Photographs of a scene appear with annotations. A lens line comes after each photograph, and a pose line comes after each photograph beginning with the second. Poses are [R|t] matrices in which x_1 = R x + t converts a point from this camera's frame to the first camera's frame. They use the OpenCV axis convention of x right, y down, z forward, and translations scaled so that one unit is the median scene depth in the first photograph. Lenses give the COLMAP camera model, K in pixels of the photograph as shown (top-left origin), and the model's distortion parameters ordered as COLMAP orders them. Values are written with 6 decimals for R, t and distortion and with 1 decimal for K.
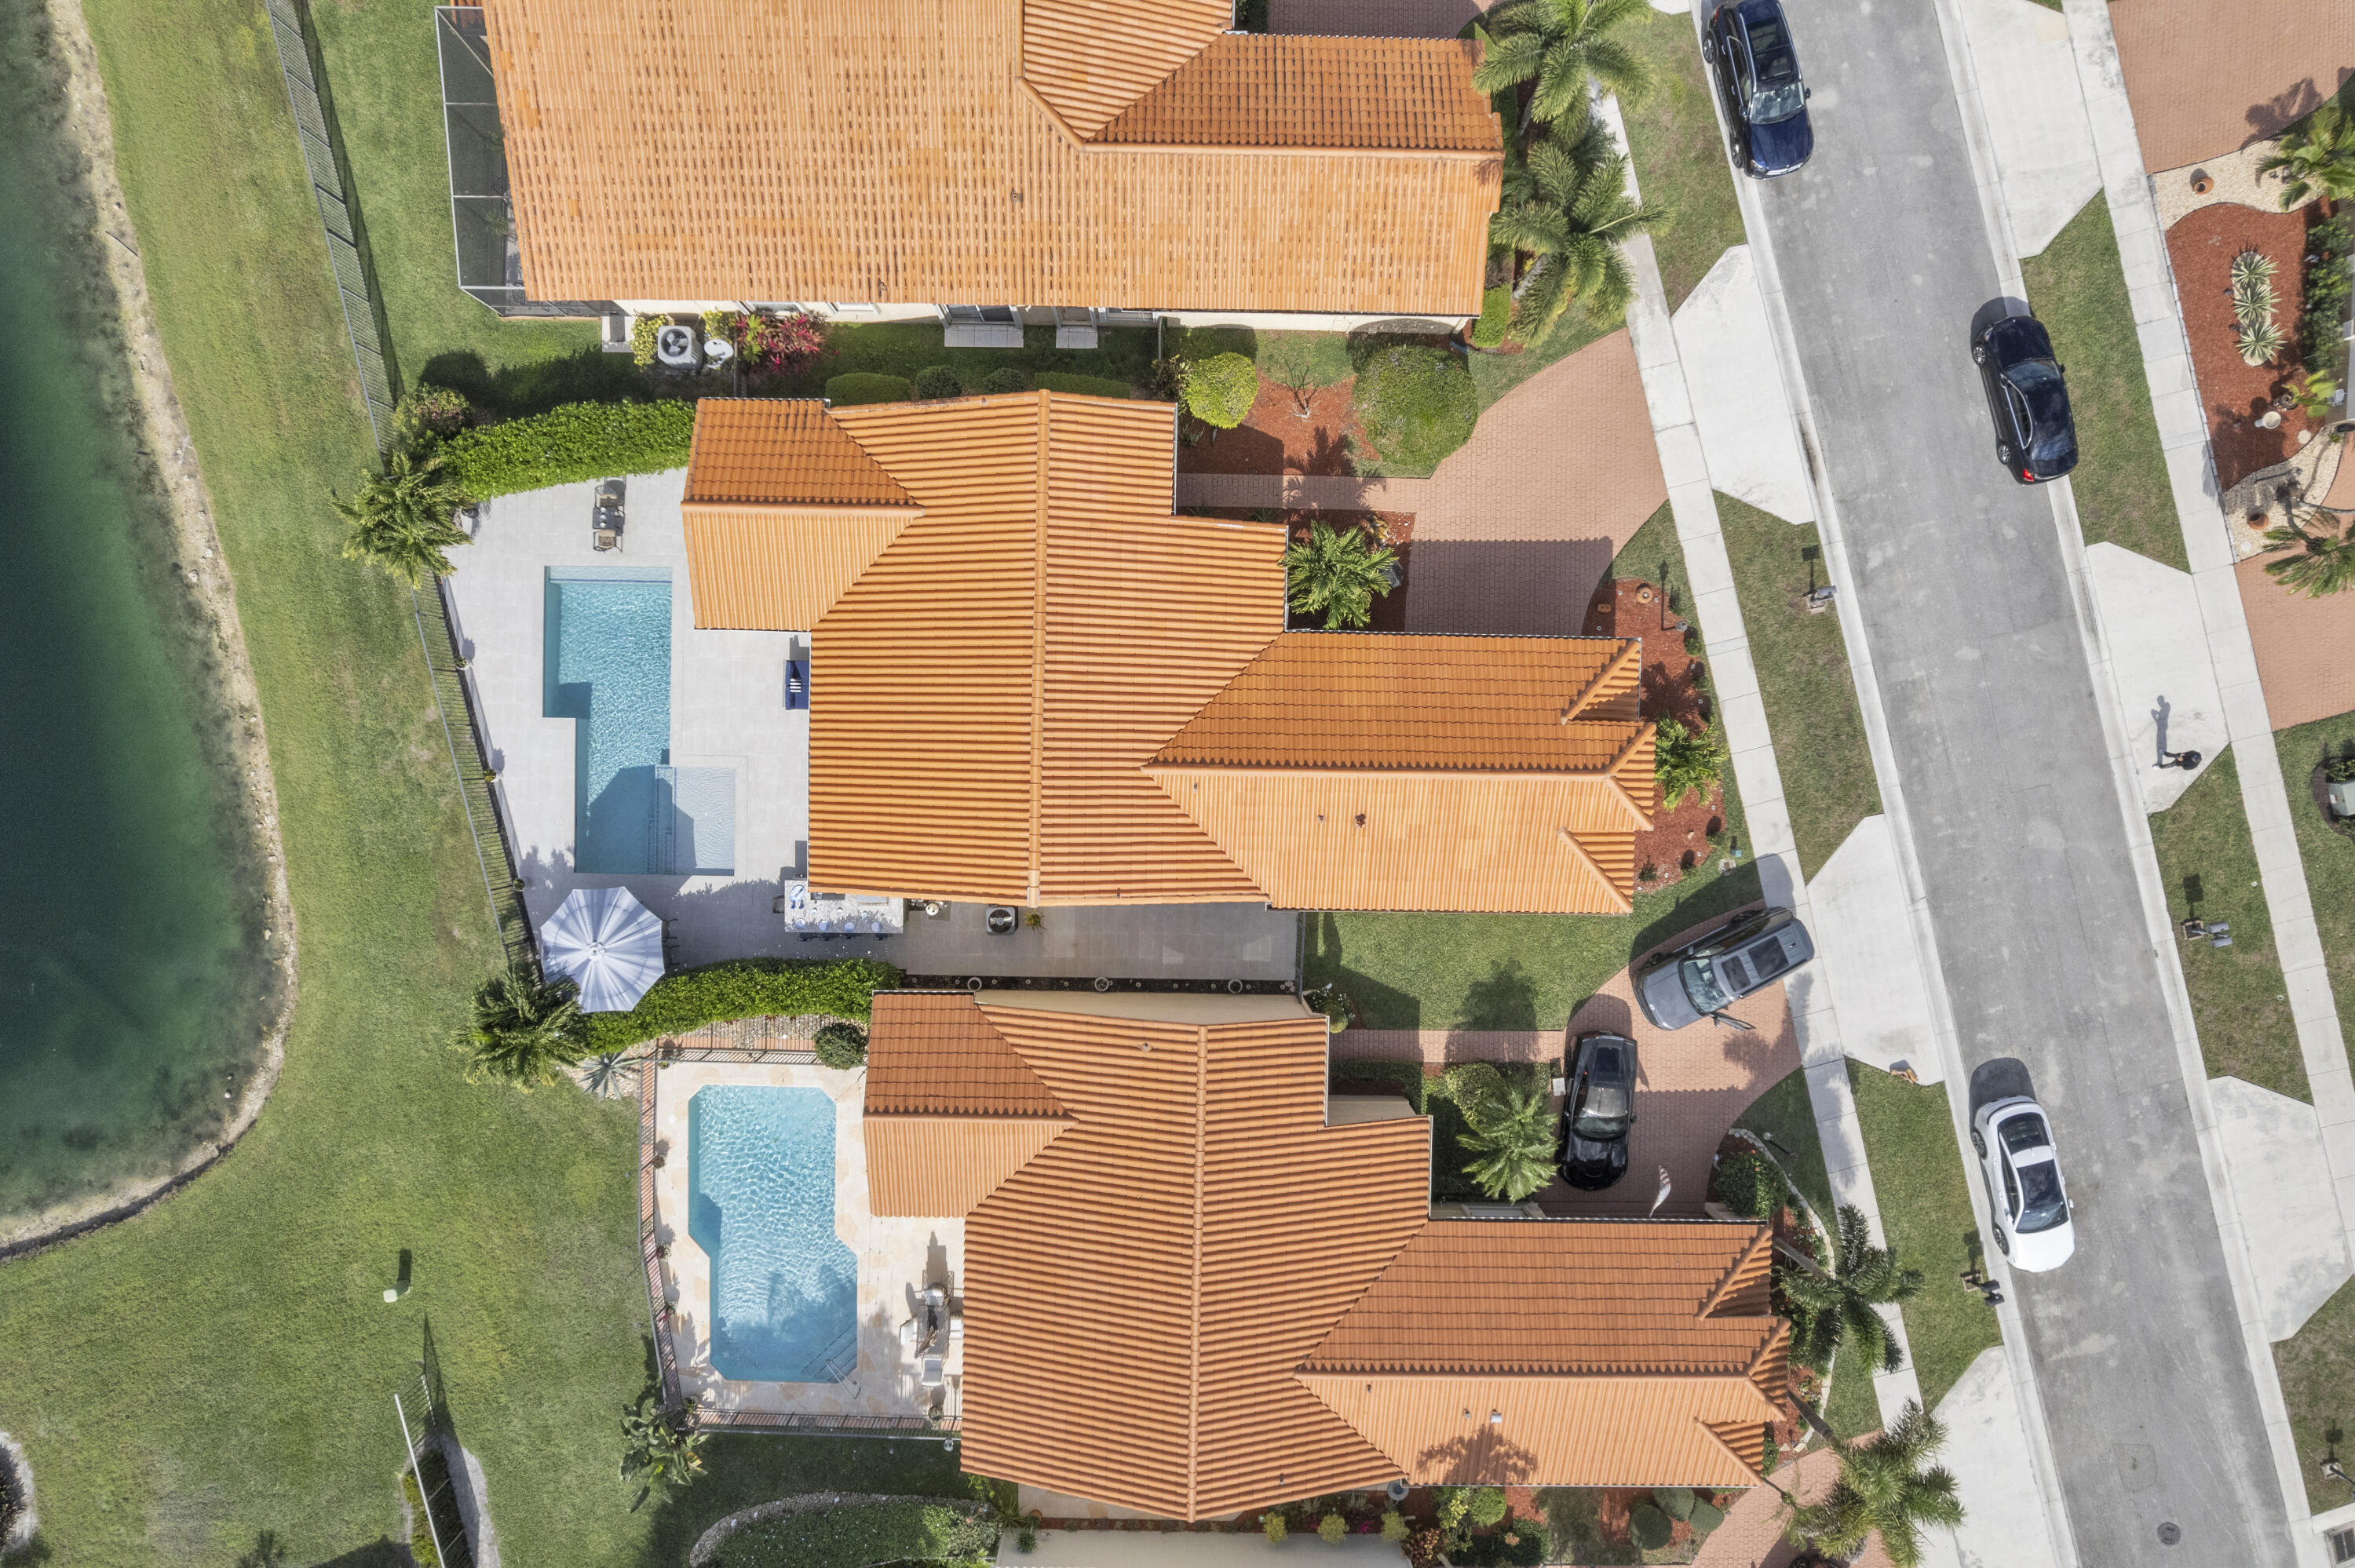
lens RADIAL K [[1473.4, 0, 1177.5], [0, 1473.4, 784.0], [0, 0, 1]] dist [-0.003847, 0.024097]
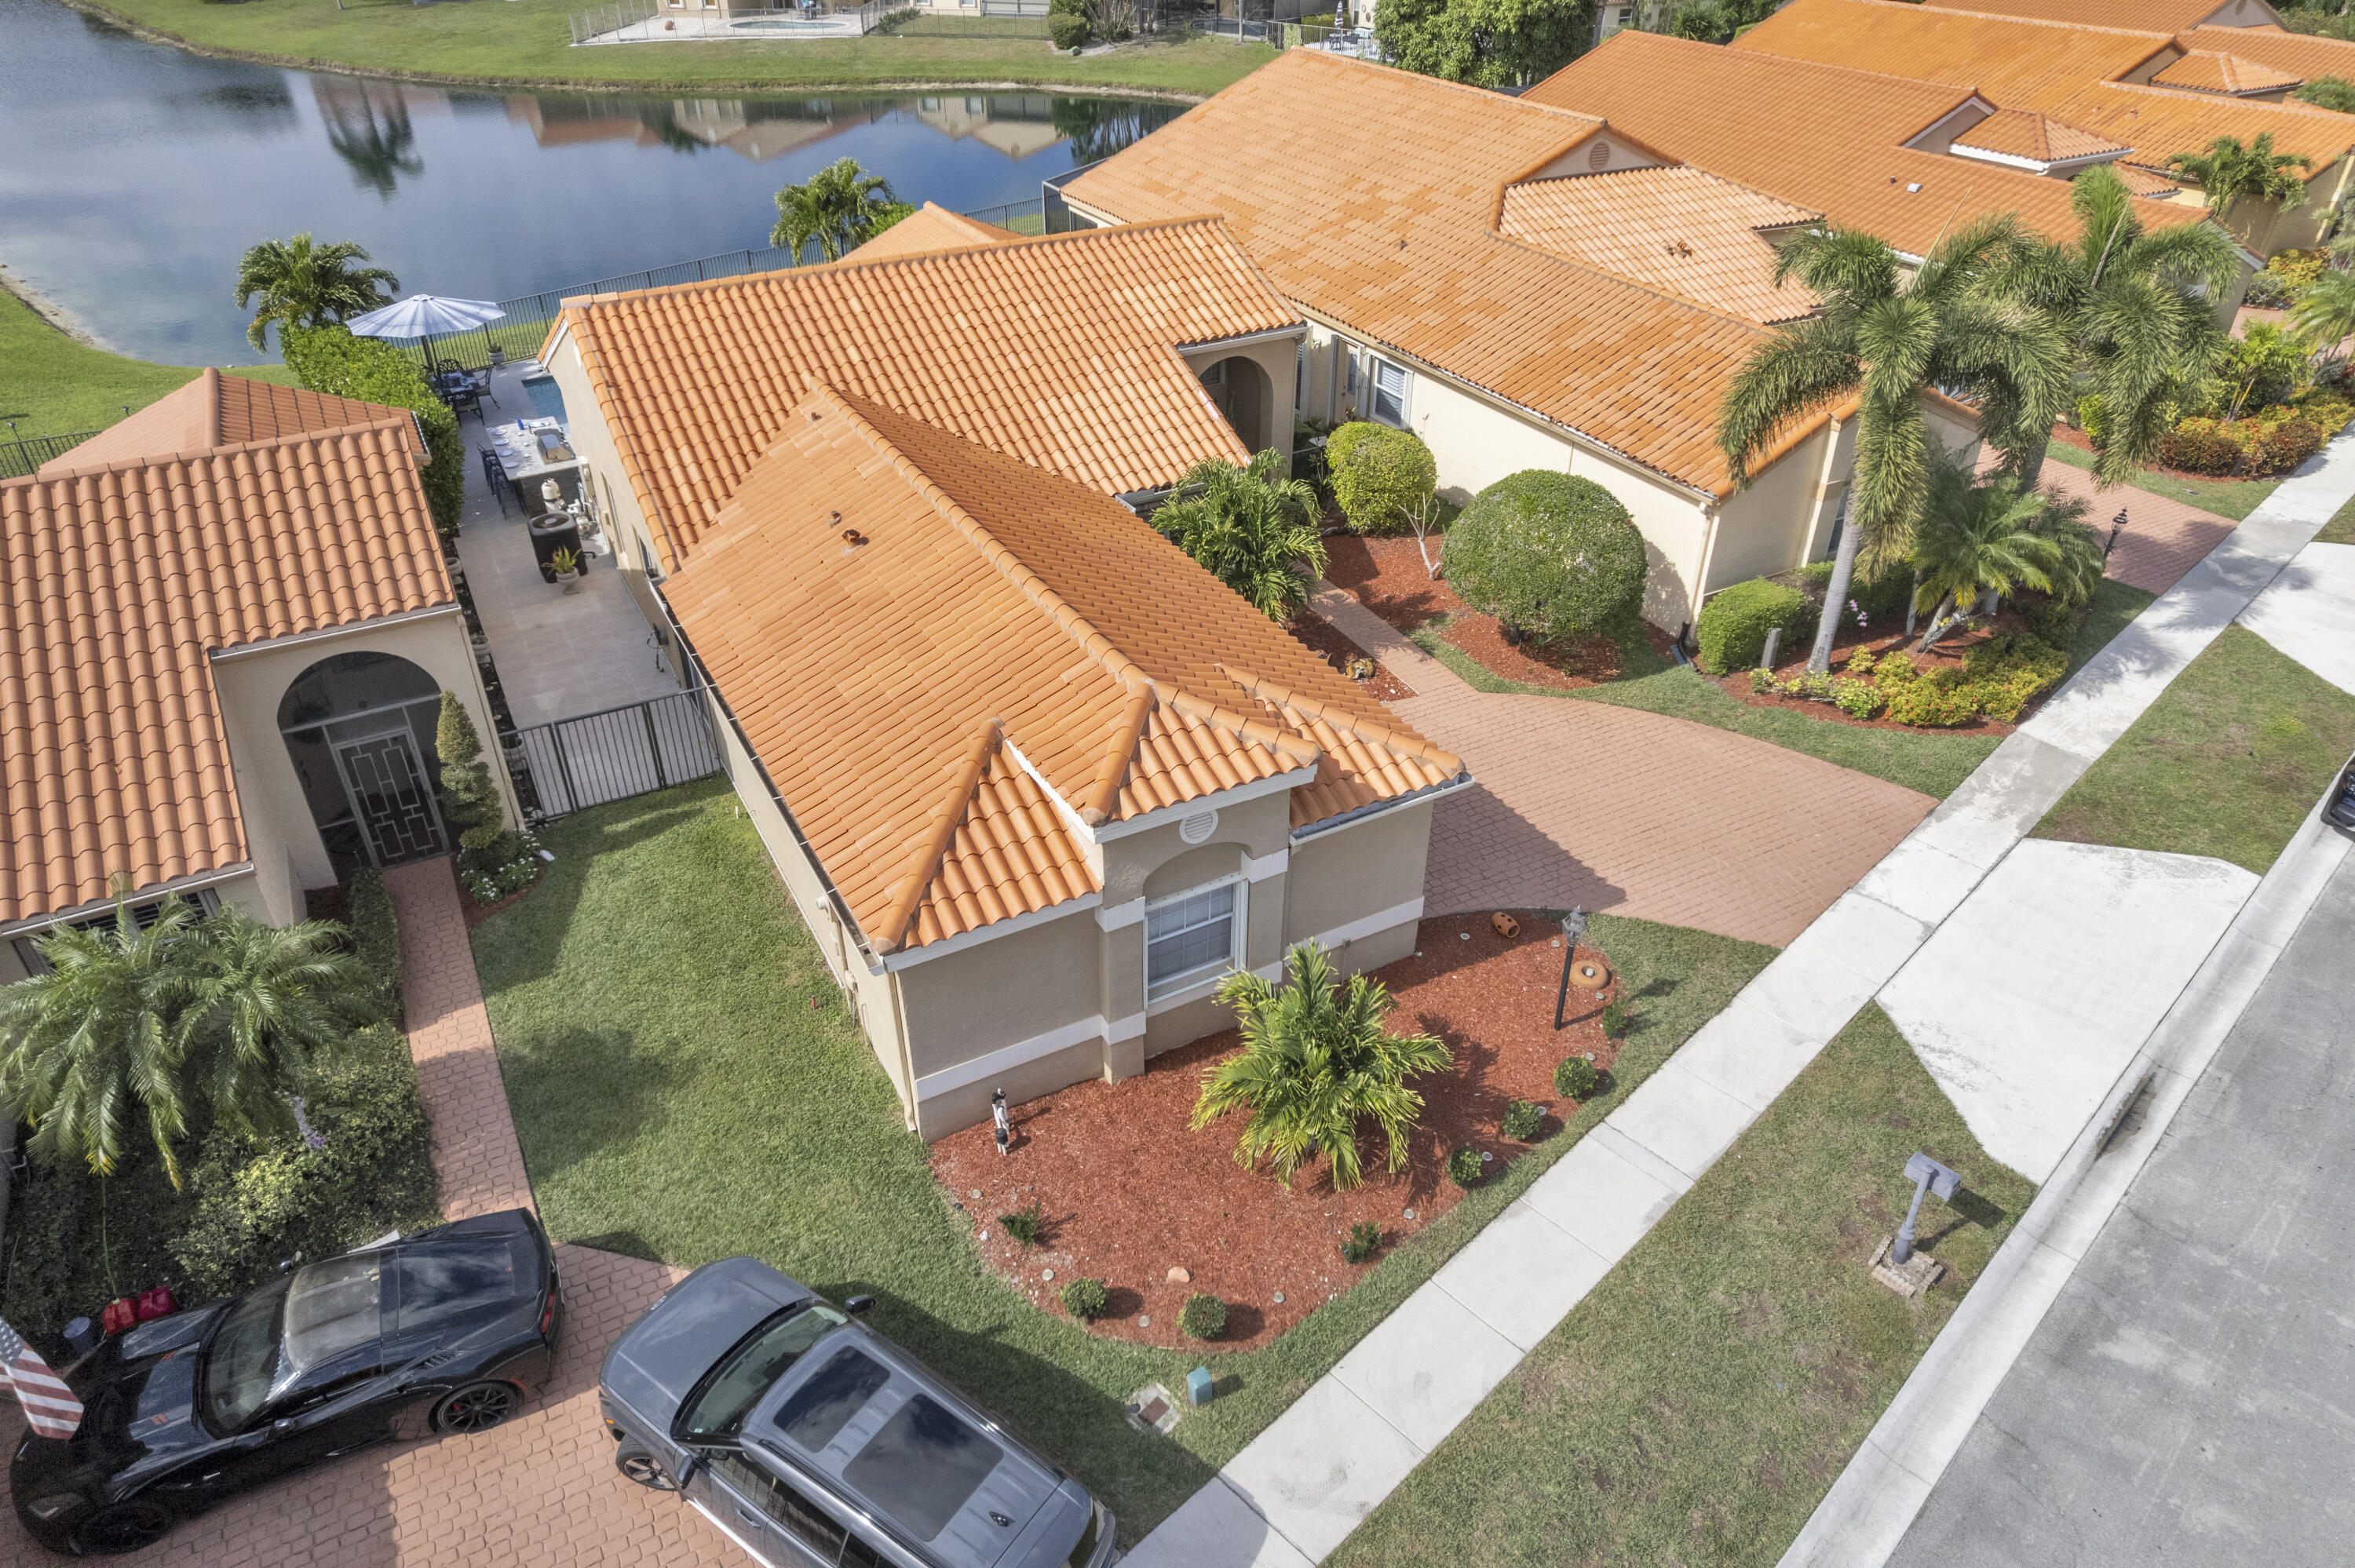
lens RADIAL K [[1473.4, 0, 1177.5], [0, 1473.4, 784.0], [0, 0, 1]] dist [-0.003847, 0.024097]
pose [[0.496339, 0.481695, -0.722231, 0.549299], [-0.867815, 0.252952, -0.427682, 0.158431], [-0.023322, 0.839038, 0.543572, 0.704360]]
